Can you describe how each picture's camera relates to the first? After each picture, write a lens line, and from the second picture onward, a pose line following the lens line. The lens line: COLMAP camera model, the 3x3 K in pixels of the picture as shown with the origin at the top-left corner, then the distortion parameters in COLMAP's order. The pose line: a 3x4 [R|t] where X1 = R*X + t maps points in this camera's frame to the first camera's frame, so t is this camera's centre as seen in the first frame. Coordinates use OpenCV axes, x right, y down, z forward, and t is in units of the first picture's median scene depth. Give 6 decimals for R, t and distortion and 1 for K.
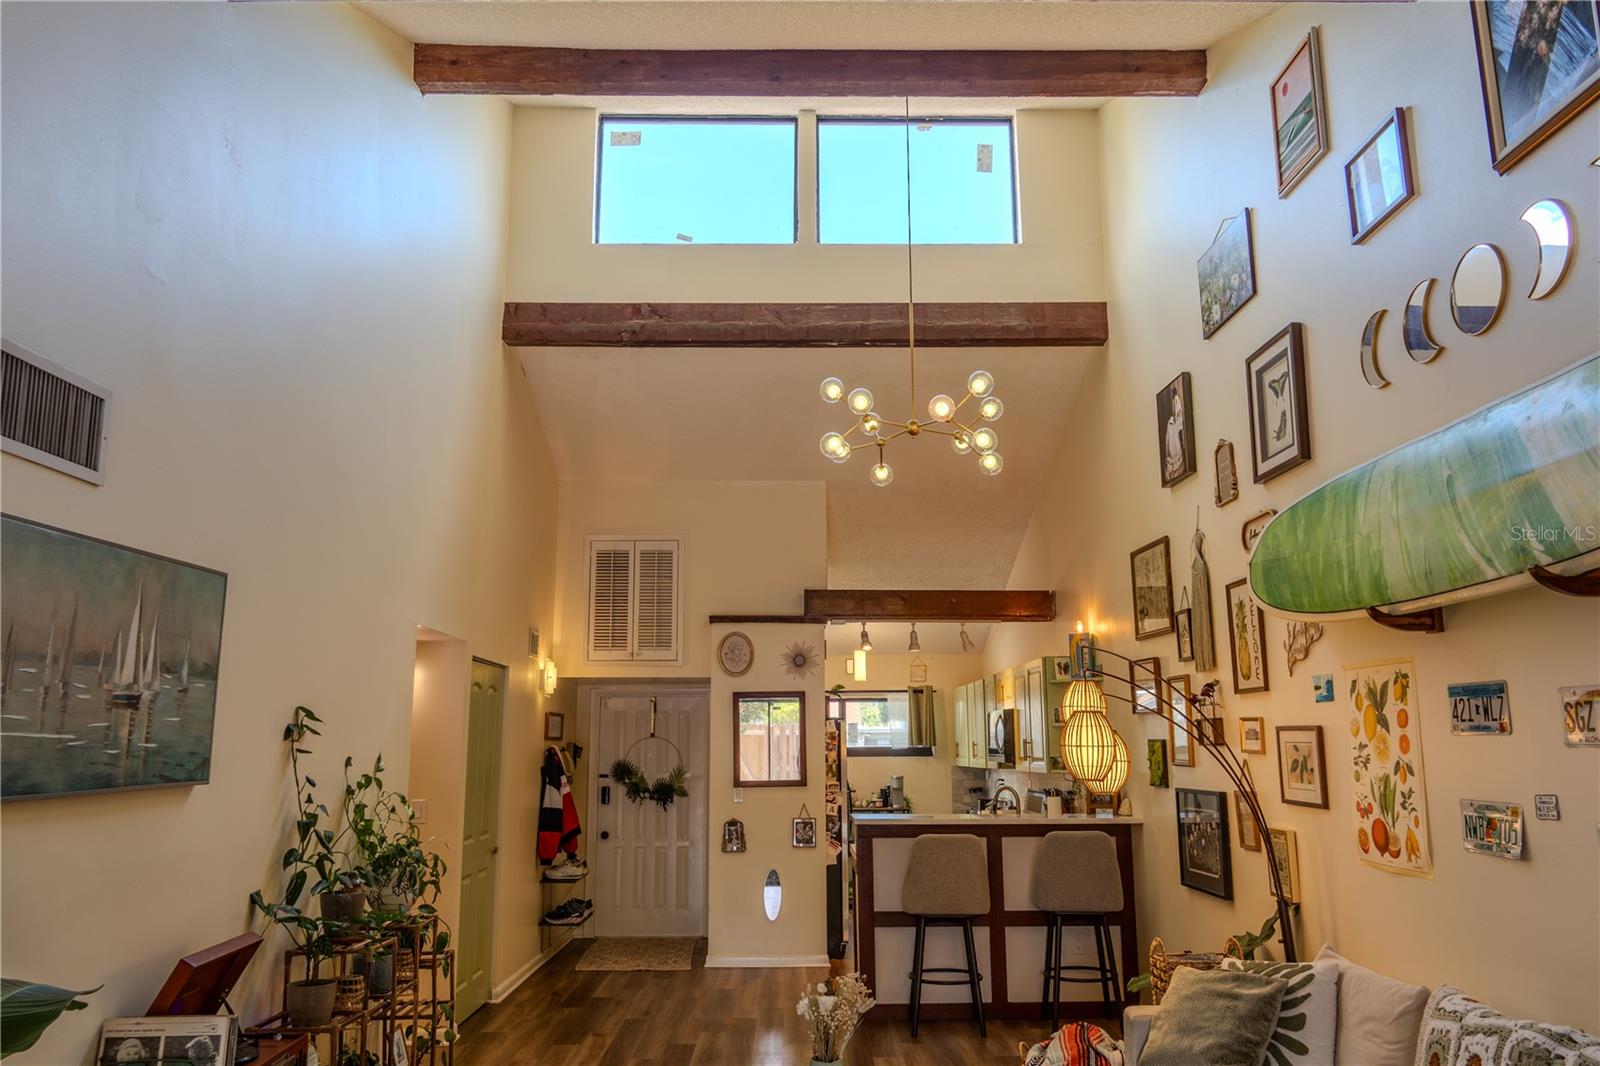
lens RADIAL K [[1192.4, 0, 791.8], [0, 1192.4, 535.2], [0, 0, 1]] dist [-0.005088, -0.003664]
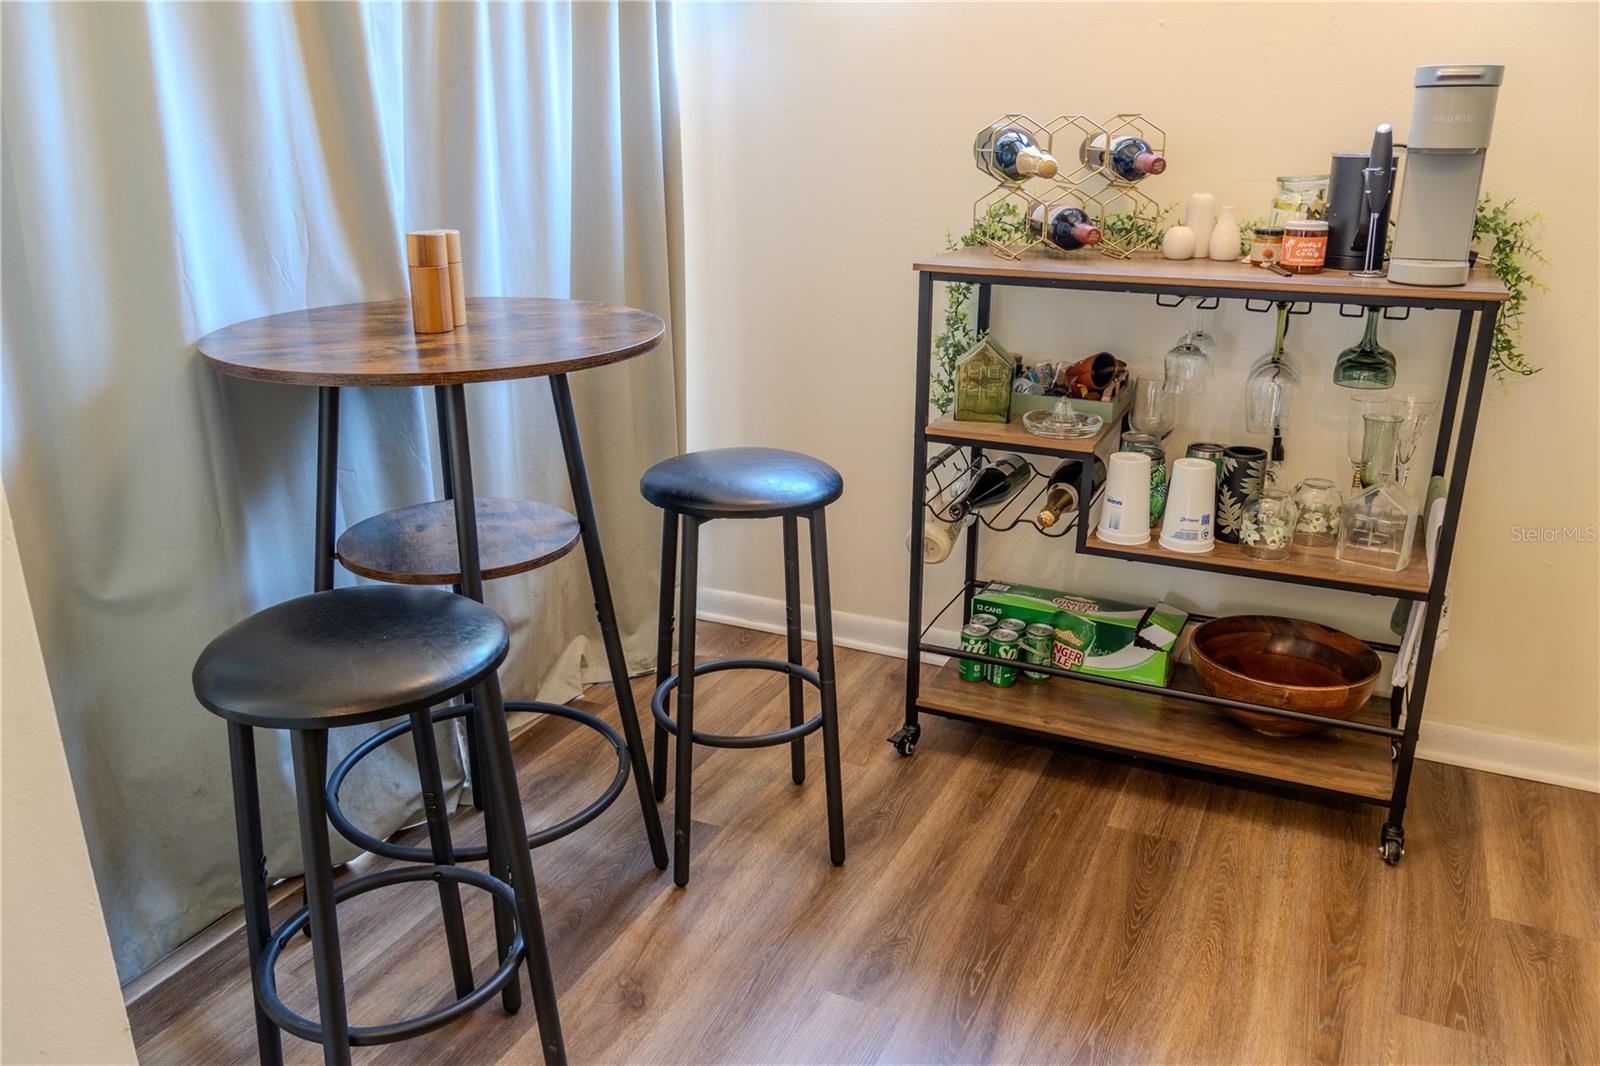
lens RADIAL K [[1192.4, 0, 800.3], [0, 1192.4, 533.2], [0, 0, 1]] dist [-0.005088, -0.003664]
pose [[0.900314, 0.149533, -0.408748, 0.211263], [0.060200, 0.887320, 0.457209, 0.454669], [0.431058, -0.436238, 0.789864, 2.068313]]
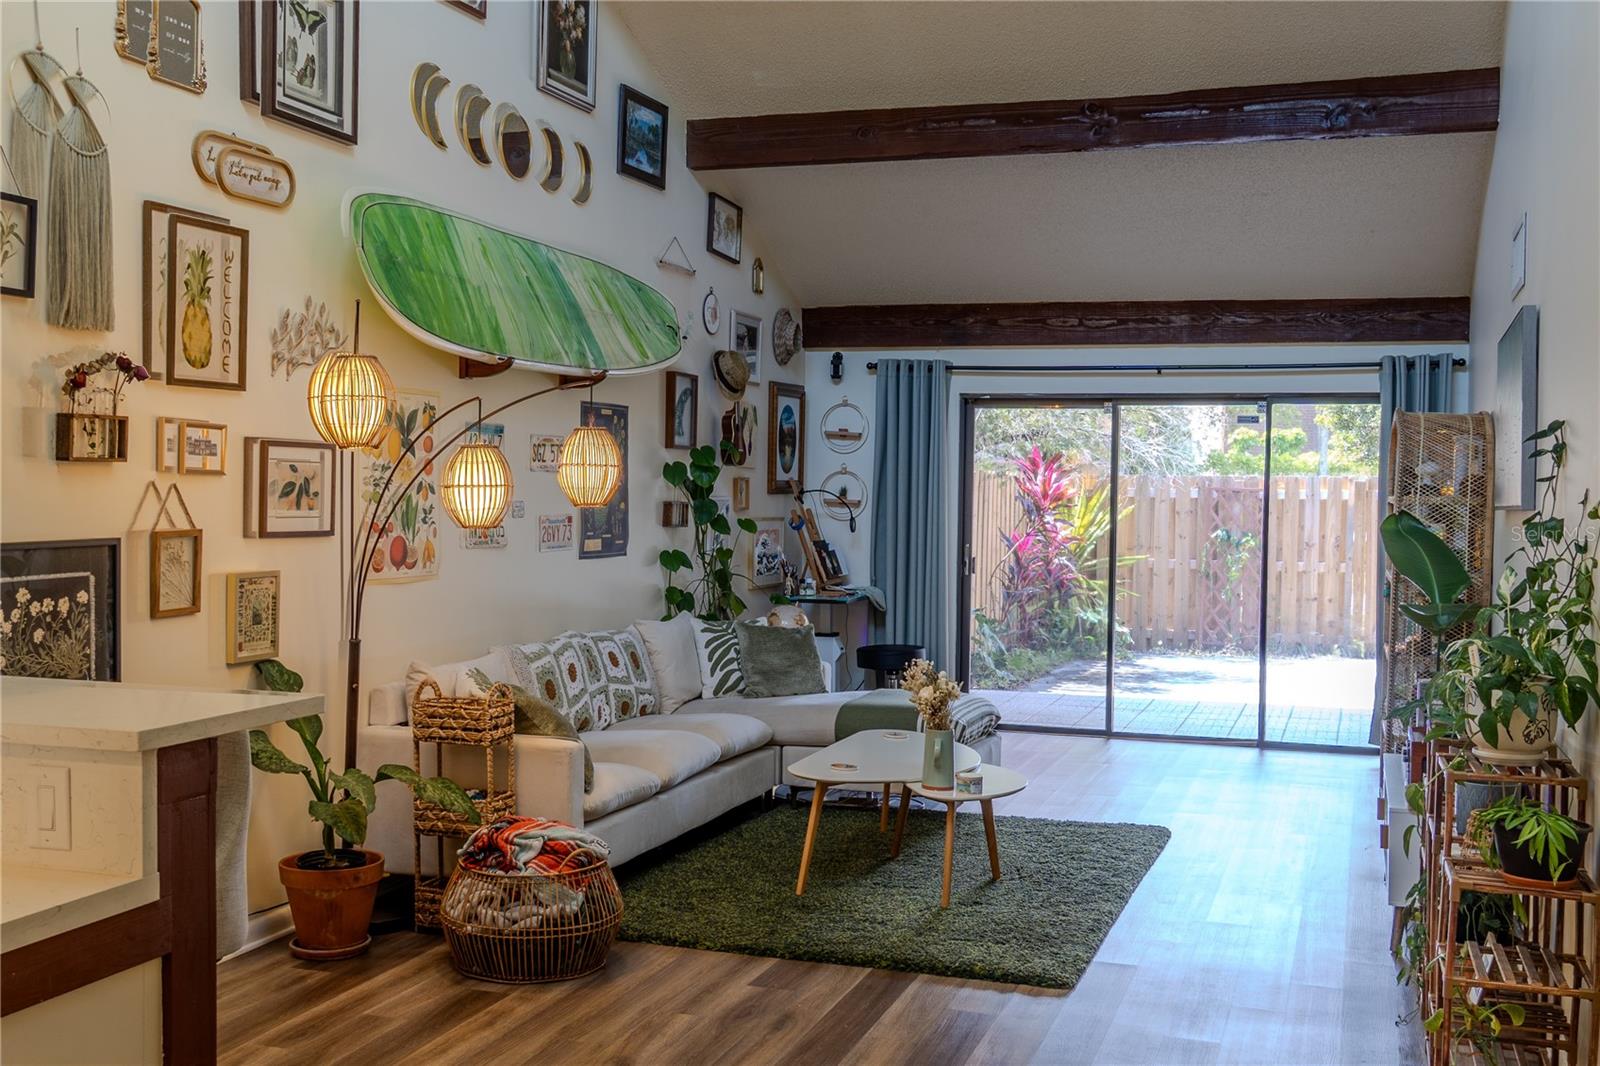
lens RADIAL K [[1683.2, 0, 800.2], [0, 1683.2, 531.3], [0, 0, 1]] dist [-0.005183, 0.000000]
pose [[-0.945250, -0.017828, 0.325859, -0.281971], [-0.065238, 0.988675, -0.135153, 0.353779], [-0.319759, -0.149011, -0.935708, 1.957181]]
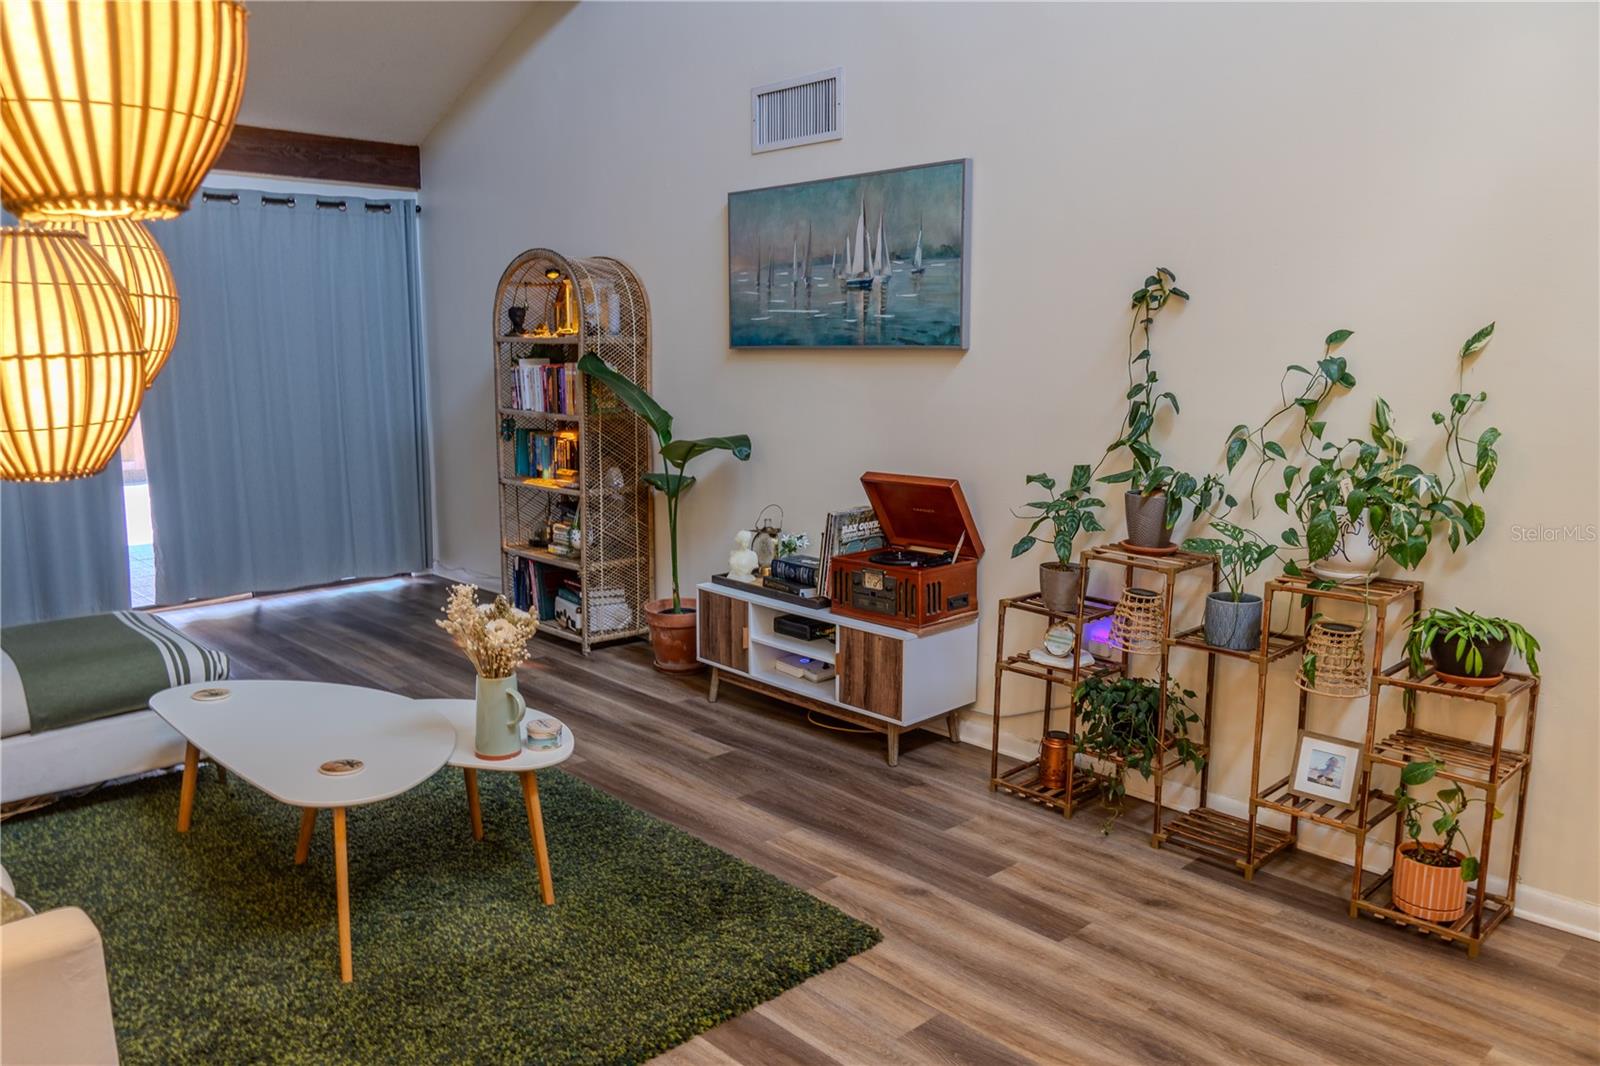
lens RADIAL K [[1192.4, 0, 806.2], [0, 1192.4, 525.2], [0, 0, 1]] dist [-0.005088, -0.003664]
pose [[-0.721946, 0.117013, -0.681984, 0.327958], [0.122314, 0.991658, 0.040665, 0.239021], [0.681053, -0.054058, -0.730236, 1.322771]]
